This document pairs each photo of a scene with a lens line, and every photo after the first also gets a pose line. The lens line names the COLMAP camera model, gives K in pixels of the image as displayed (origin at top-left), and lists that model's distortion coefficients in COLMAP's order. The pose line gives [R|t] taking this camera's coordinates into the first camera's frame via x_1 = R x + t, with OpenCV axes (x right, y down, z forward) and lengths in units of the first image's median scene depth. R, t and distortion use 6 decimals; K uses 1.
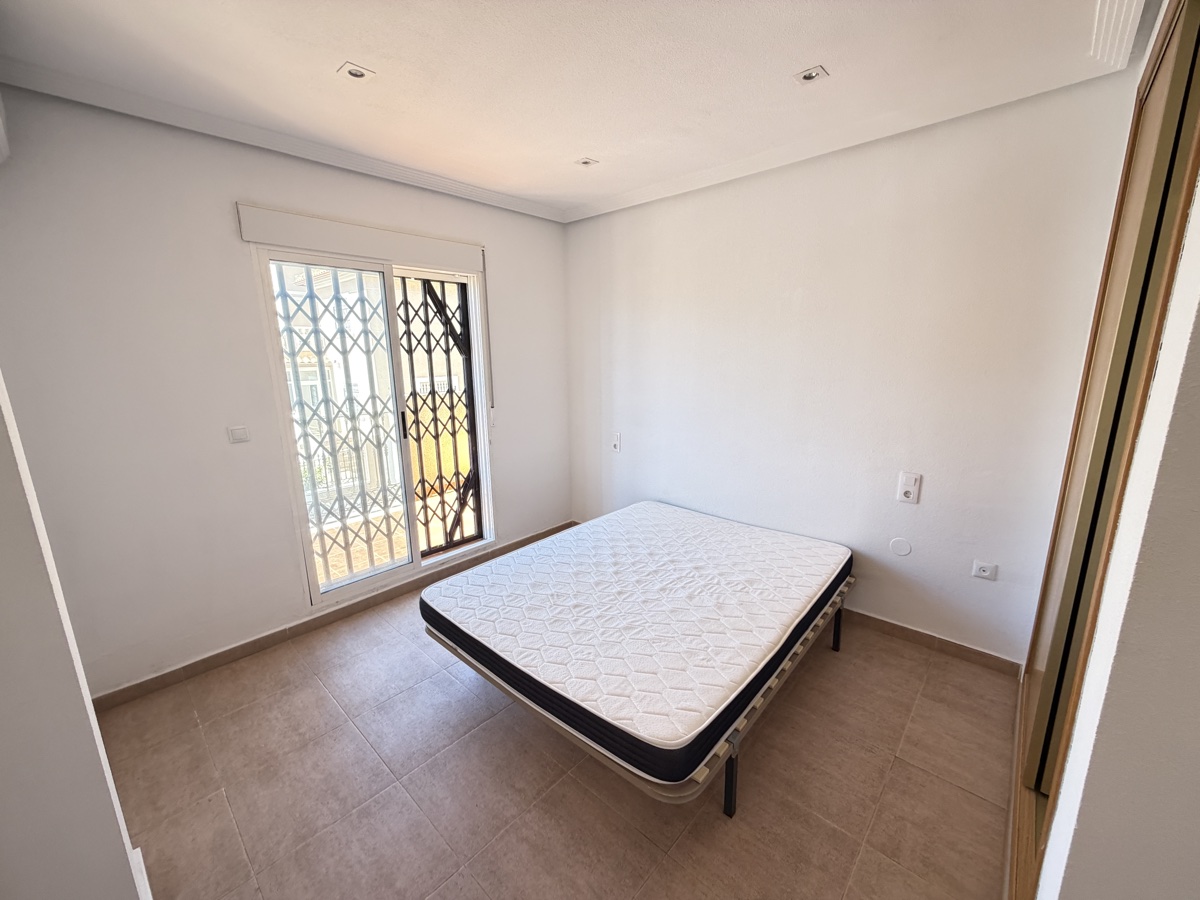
lens RADIAL K [[478.8, 0, 597.8], [0, 478.8, 451.3], [0, 0, 1]] dist [0.000096, -0.000196]
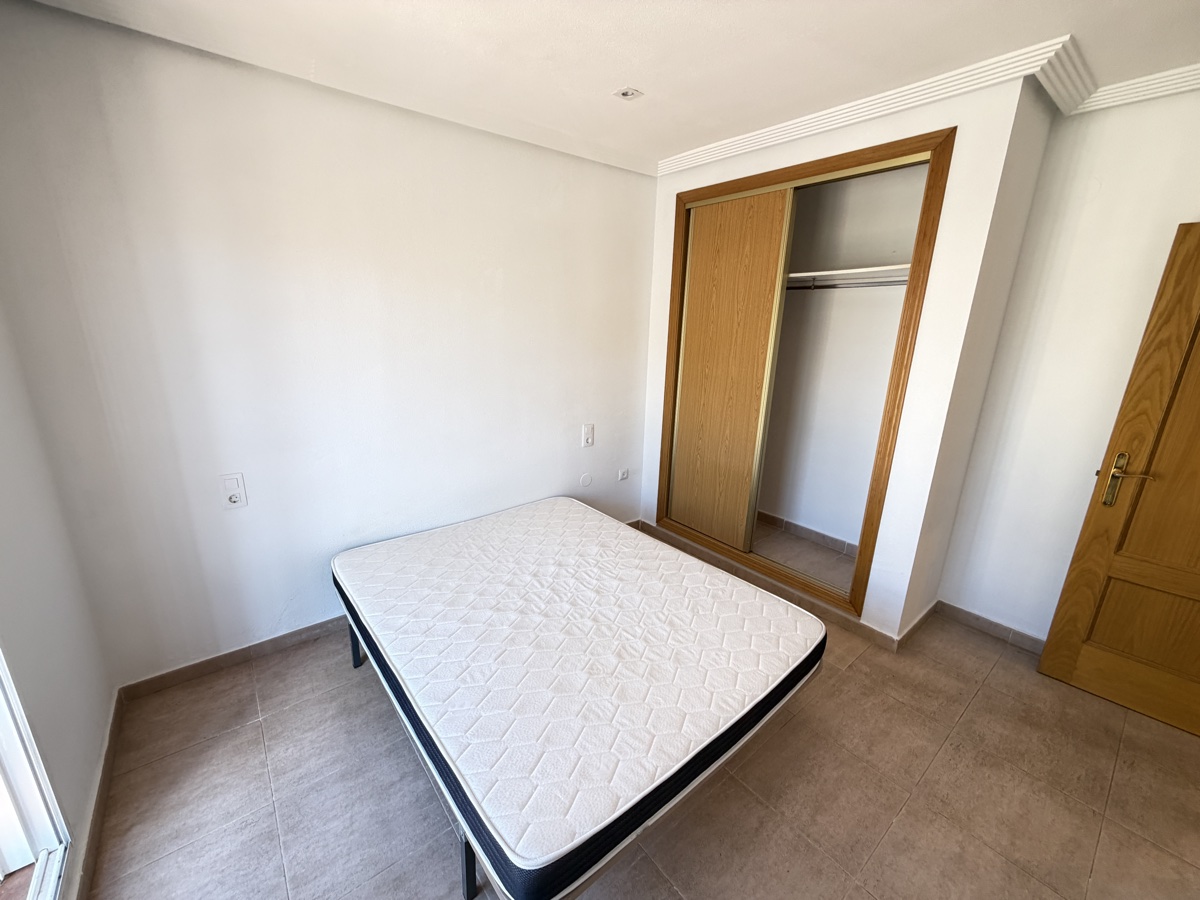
lens RADIAL K [[478.8, 0, 597.8], [0, 478.8, 451.3], [0, 0, 1]] dist [0.000096, -0.000196]
pose [[0.148257, -0.244970, 0.958128, -0.747464], [0.176986, 0.959766, 0.218003, -0.196306], [-0.972983, 0.137255, 0.185648, 0.837274]]
